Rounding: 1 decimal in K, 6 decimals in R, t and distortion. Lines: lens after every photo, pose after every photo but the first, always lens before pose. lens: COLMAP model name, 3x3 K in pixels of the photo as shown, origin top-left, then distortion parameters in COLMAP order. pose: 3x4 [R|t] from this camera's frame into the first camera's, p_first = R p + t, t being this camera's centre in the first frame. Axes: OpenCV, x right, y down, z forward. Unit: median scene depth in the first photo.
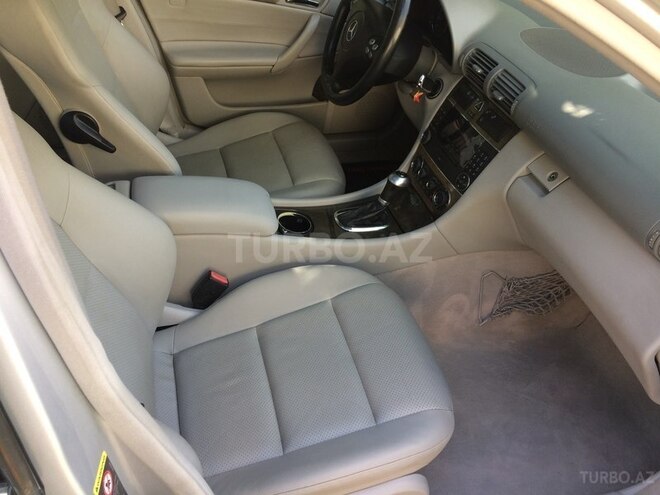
lens RADIAL K [[555.2, 0, 333.4], [0, 555.2, 248.6], [0, 0, 1]] dist [0.082316, -0.100166]
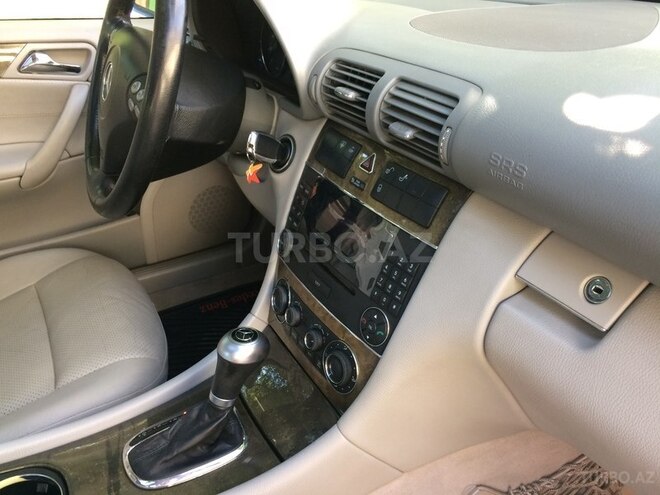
lens RADIAL K [[553.4, 0, 330.1], [0, 553.4, 267.8], [0, 0, 1]] dist [0.070863, -0.096365]
pose [[0.965393, -0.217302, 0.144212, 0.132190], [0.235118, 0.964444, -0.120694, -0.111399], [-0.112858, 0.150424, 0.982159, 0.517690]]
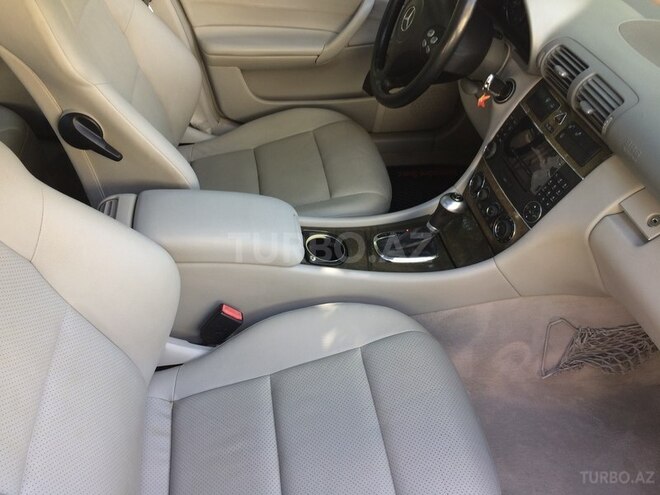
lens RADIAL K [[555.2, 0, 333.4], [0, 555.2, 248.6], [0, 0, 1]] dist [0.082316, -0.100166]
pose [[0.993606, 0.056295, -0.097864, 0.025075], [-0.052550, 0.997799, 0.040437, -0.078439], [0.099925, -0.035036, 0.994378, 0.149607]]
